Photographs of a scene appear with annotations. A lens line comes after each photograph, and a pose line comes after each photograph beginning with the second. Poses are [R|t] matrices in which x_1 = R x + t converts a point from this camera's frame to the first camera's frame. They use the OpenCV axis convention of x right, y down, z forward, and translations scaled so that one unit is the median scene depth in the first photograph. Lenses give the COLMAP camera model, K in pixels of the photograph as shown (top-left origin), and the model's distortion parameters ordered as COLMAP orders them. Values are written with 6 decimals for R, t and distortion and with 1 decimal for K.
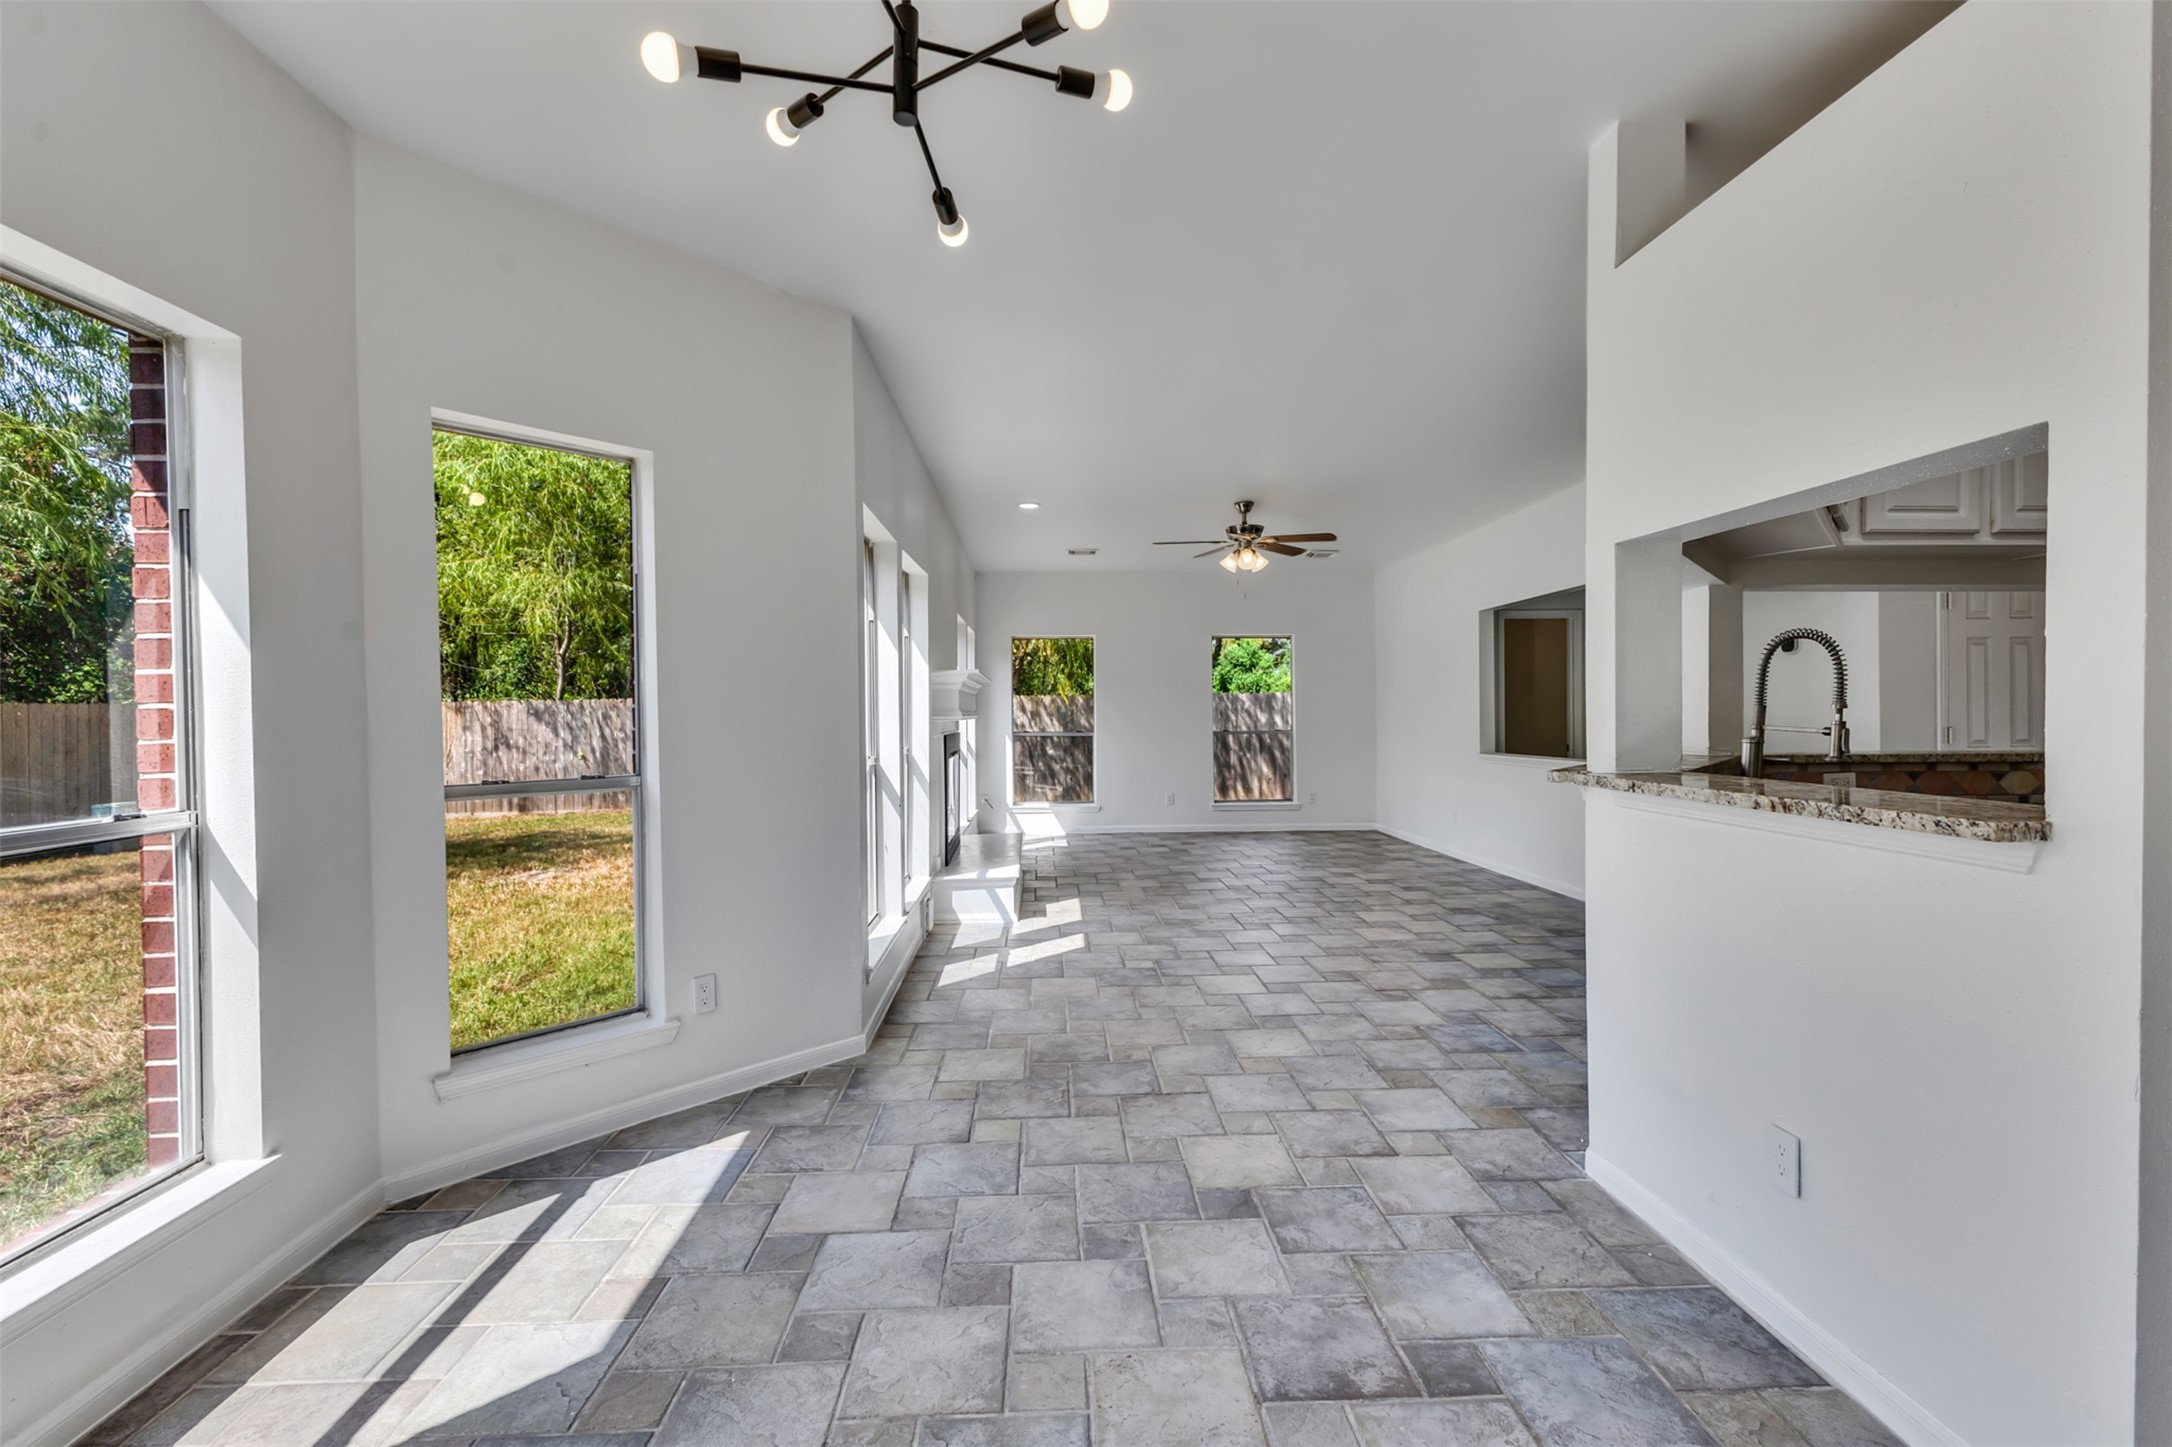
lens RADIAL K [[932.9, 0, 1090.1], [0, 932.9, 716.5], [0, 0, 1]] dist [0.014710, -0.002635]
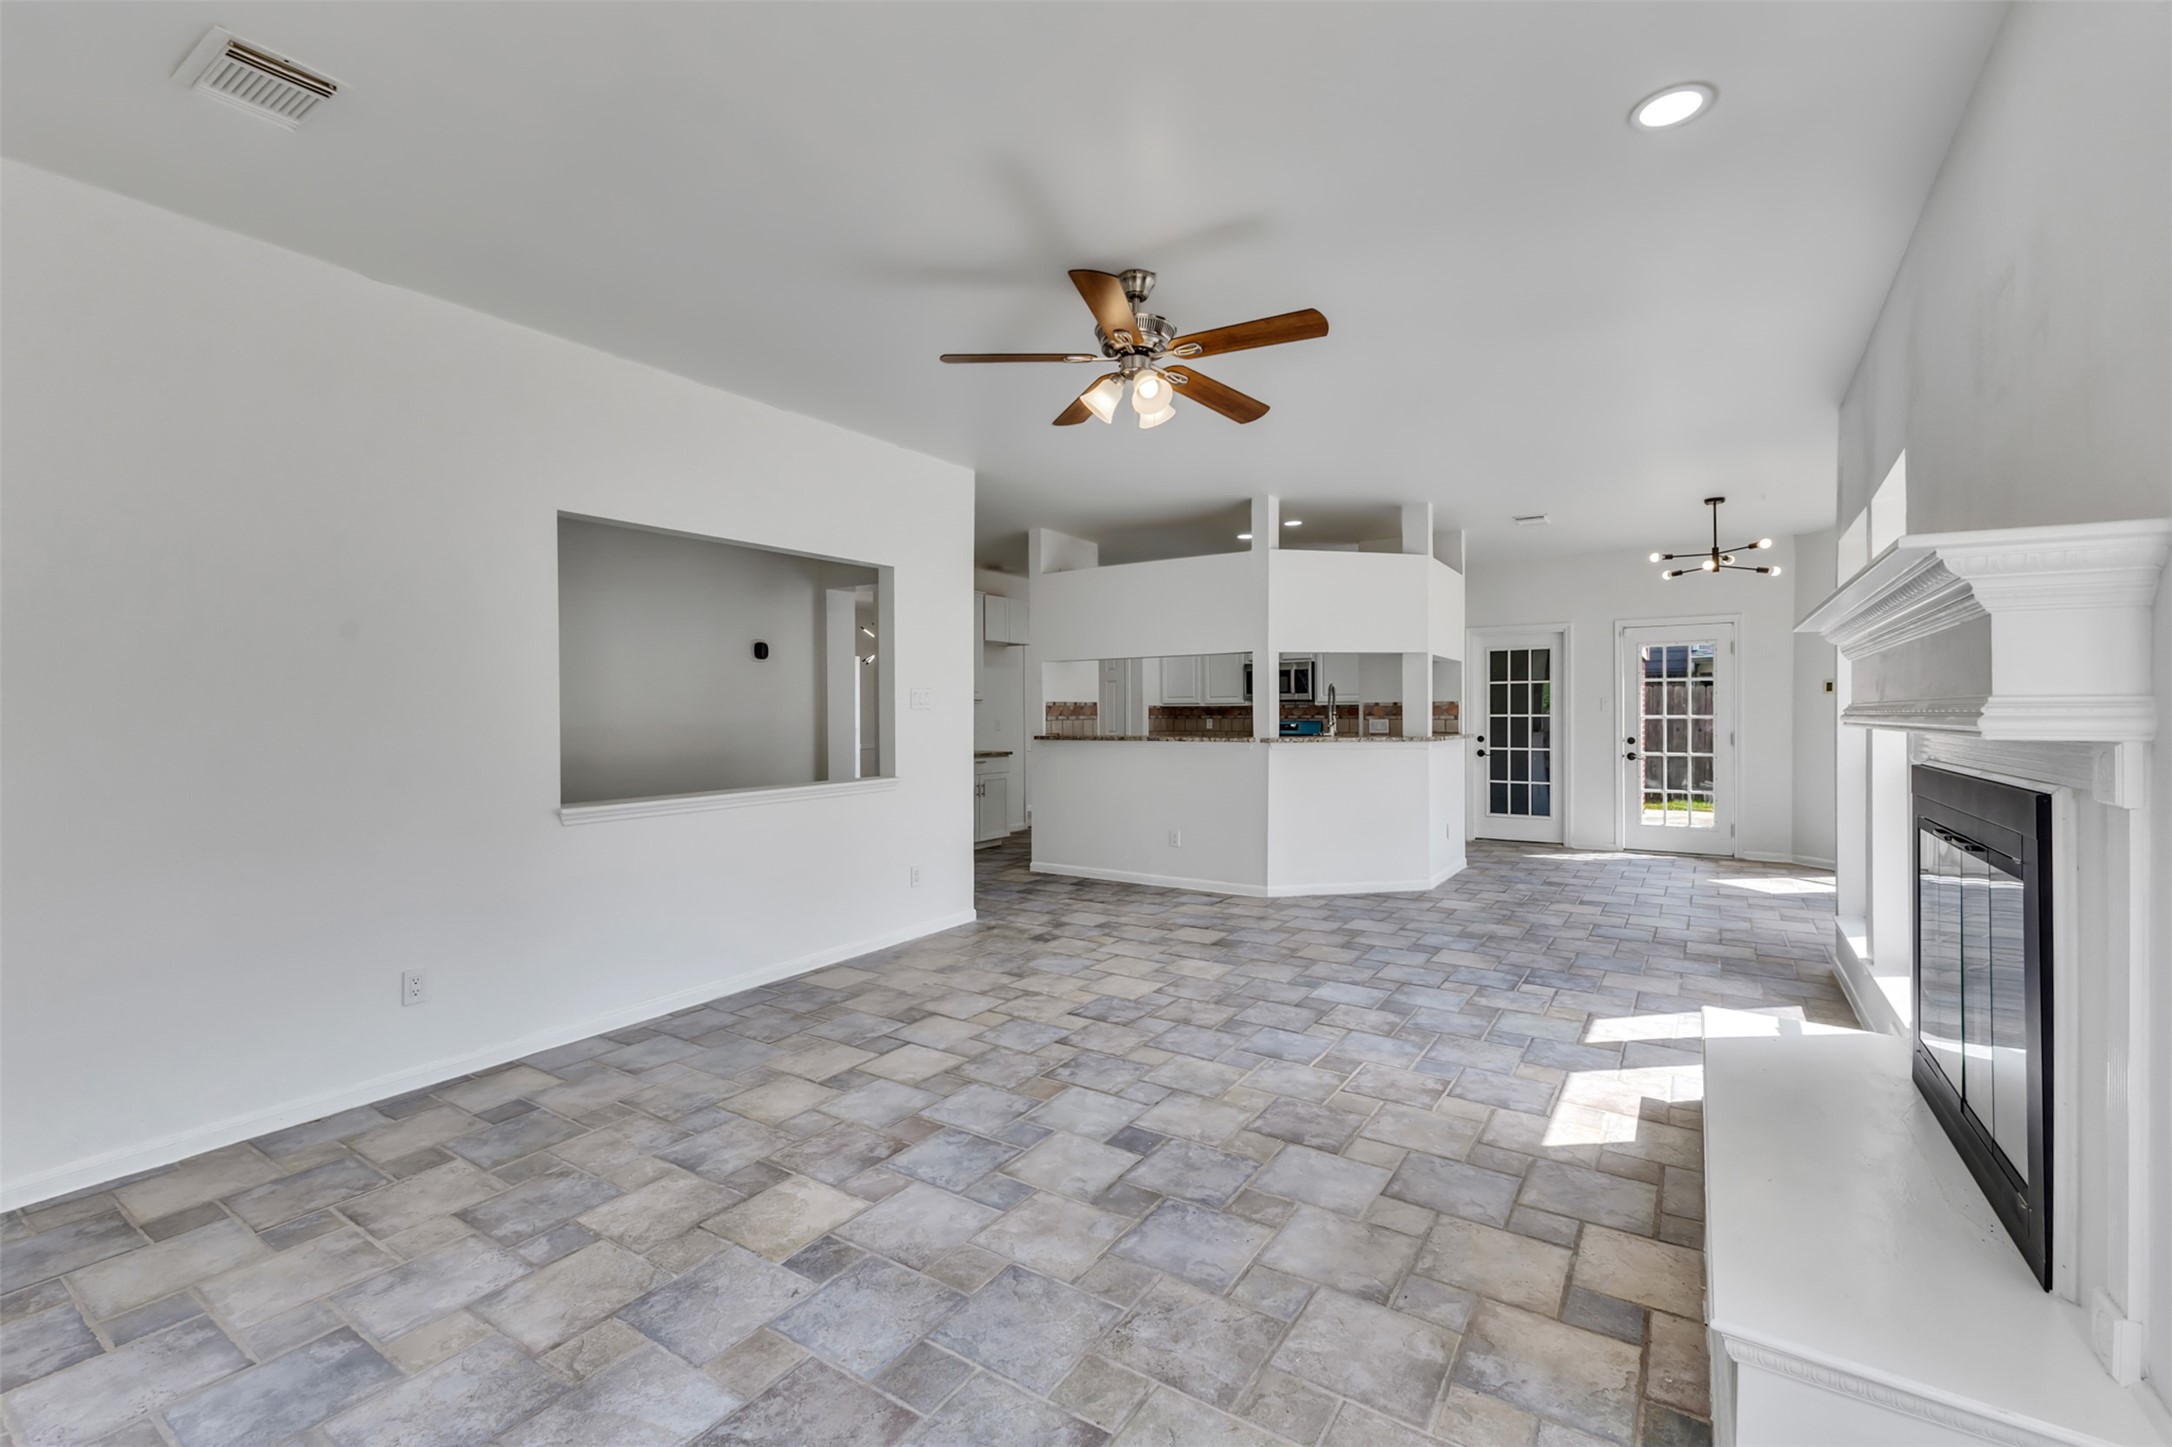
lens RADIAL K [[932.9, 0, 1085.7], [0, 932.9, 708.7], [0, 0, 1]] dist [0.014710, -0.002635]
pose [[-0.805325, 0.012627, 0.592699, -0.100139], [0.011428, 0.999918, -0.005775, -0.006343], [-0.592723, 0.002123, -0.805403, 1.452208]]
